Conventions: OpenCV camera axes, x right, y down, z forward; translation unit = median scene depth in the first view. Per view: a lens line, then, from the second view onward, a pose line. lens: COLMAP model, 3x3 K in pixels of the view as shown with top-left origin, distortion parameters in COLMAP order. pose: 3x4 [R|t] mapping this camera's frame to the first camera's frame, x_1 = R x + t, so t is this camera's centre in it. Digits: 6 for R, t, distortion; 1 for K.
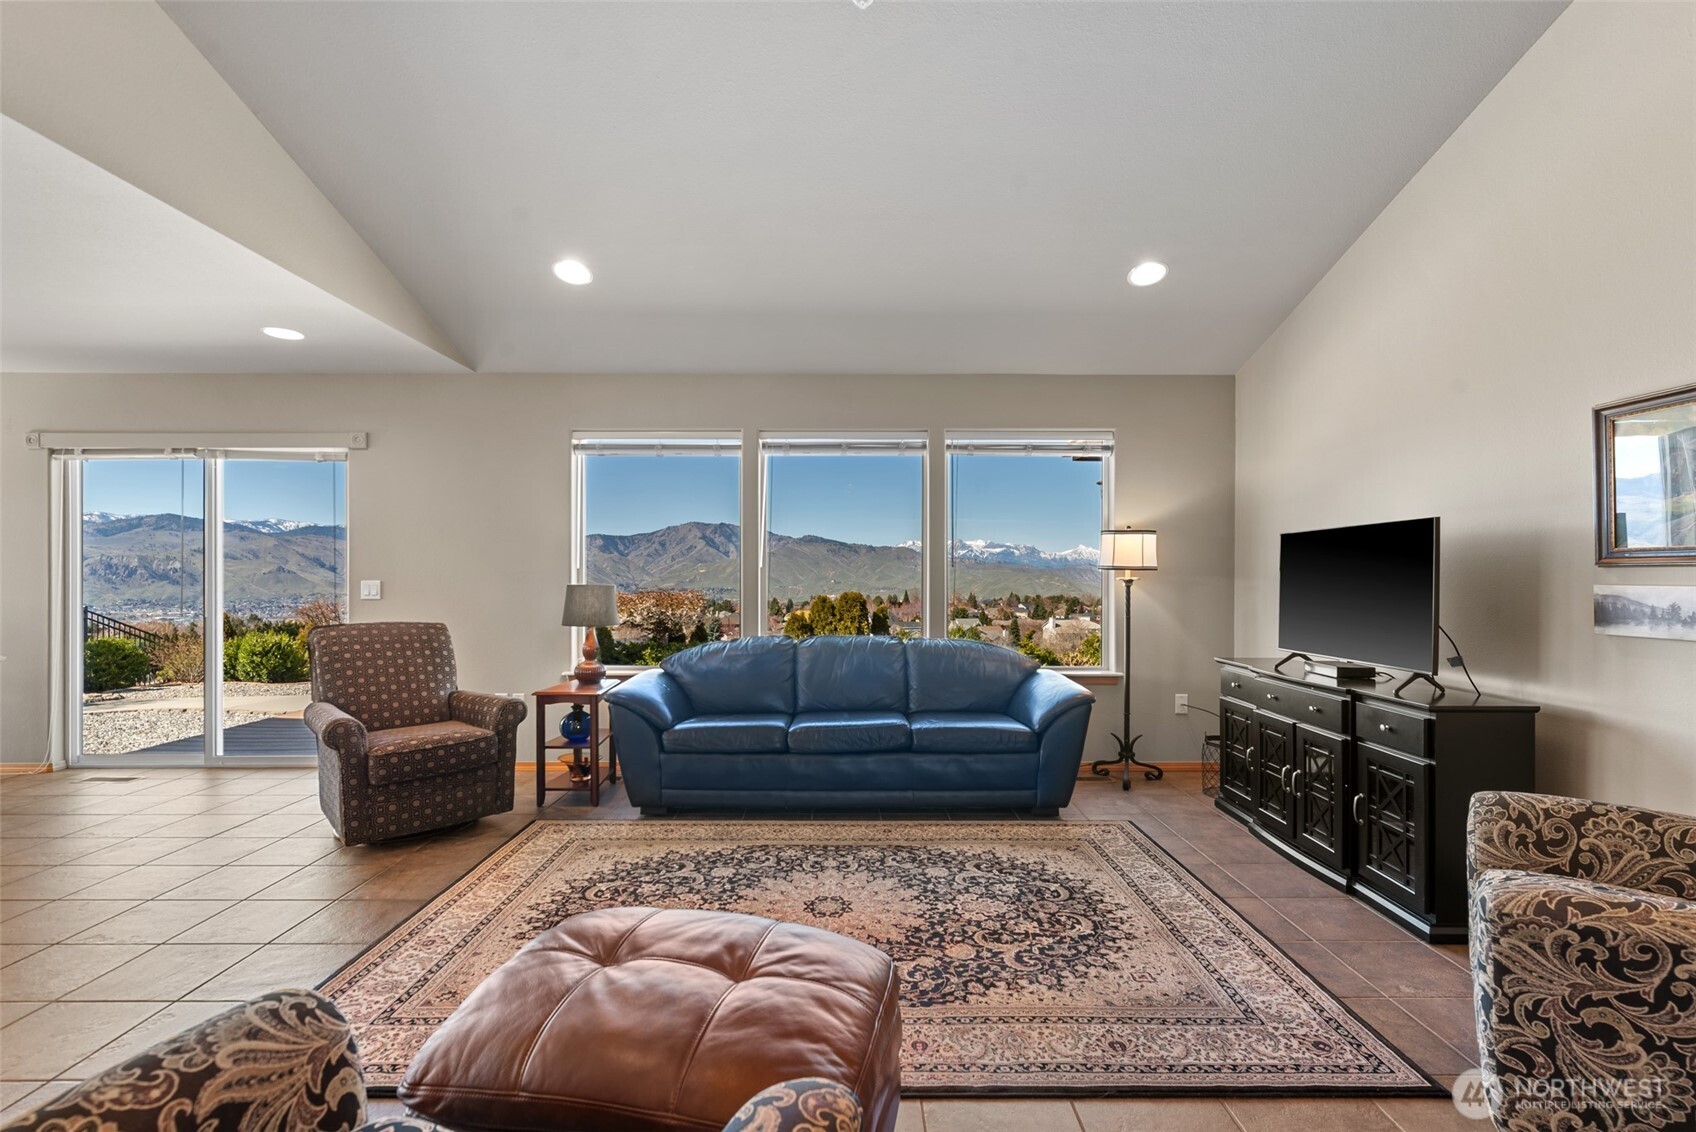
lens RADIAL K [[776.4, 0, 853.4], [0, 776.4, 575.9], [0, 0, 1]] dist [0.001317, -0.000051]
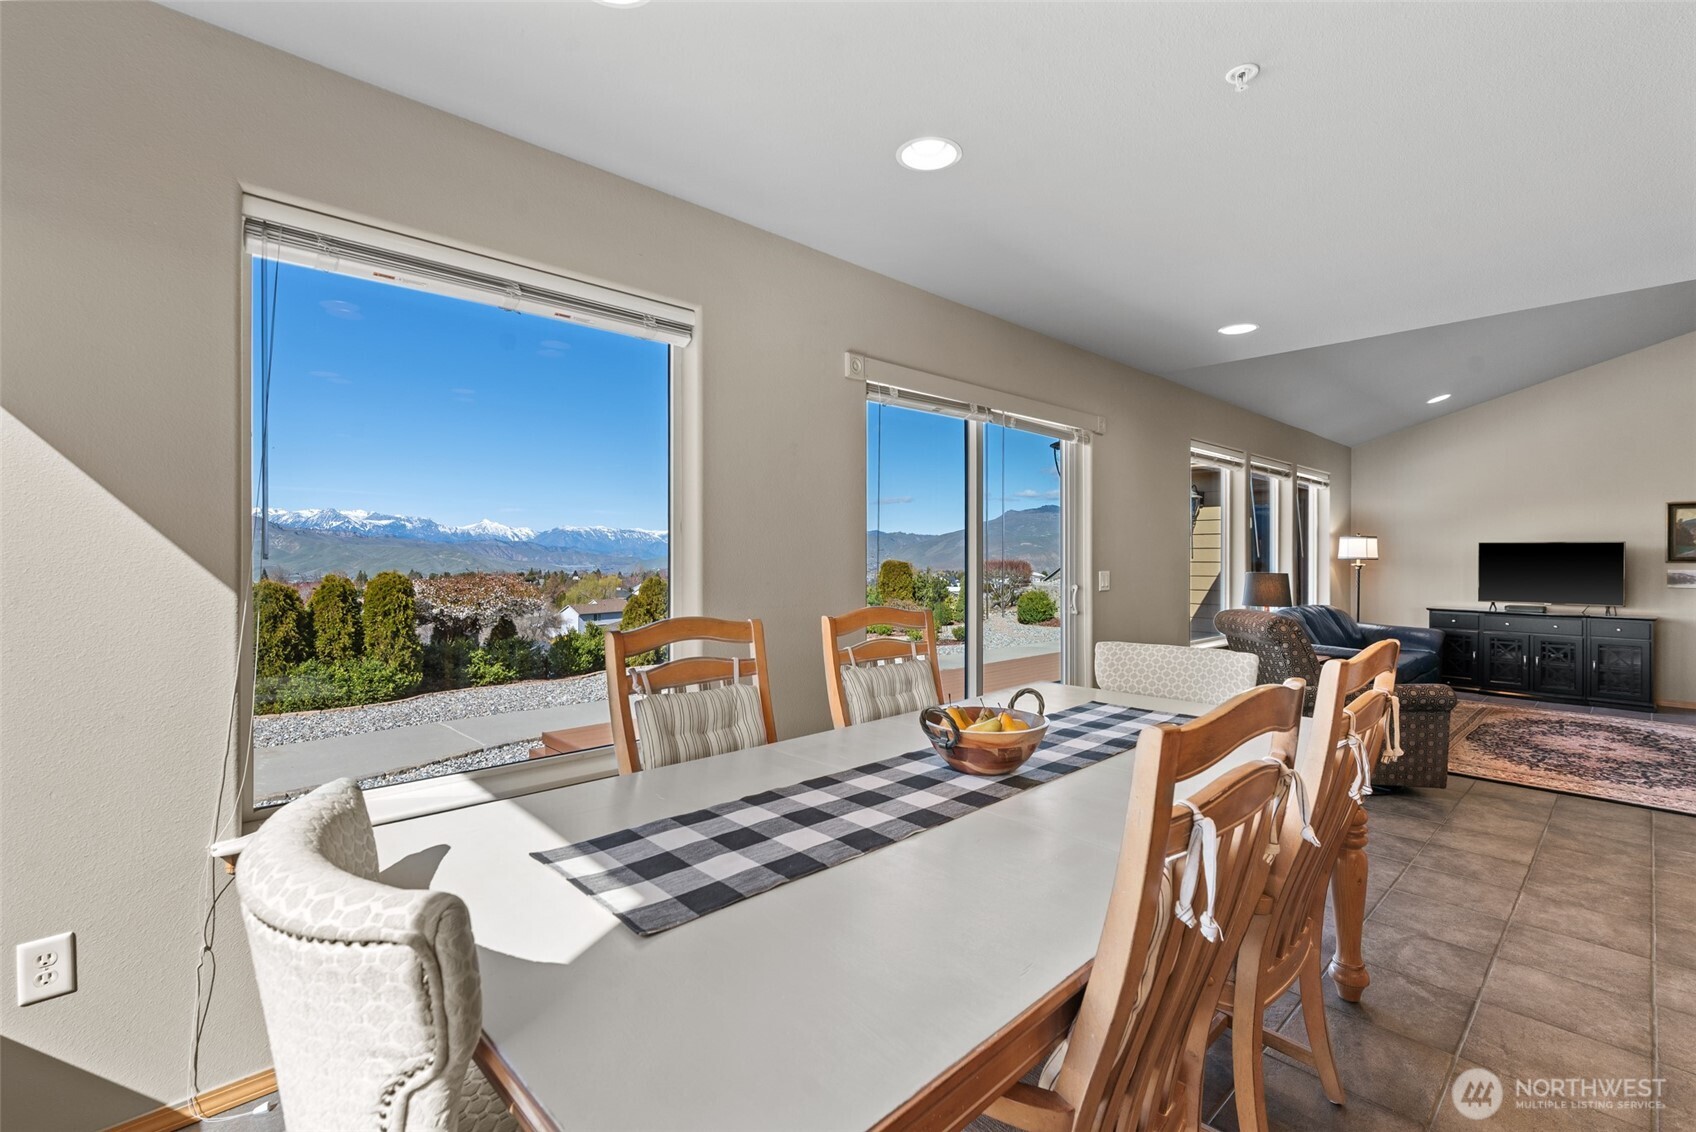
lens RADIAL K [[743.7, 0, 867.2], [0, 743.7, 561.2], [0, 0, 1]] dist [0.001651, -0.000185]
pose [[0.730515, -0.004089, 0.682884, -1.707948], [-0.004232, 0.999936, 0.010515, -0.018463], [-0.682883, -0.010571, 0.730451, 0.612871]]
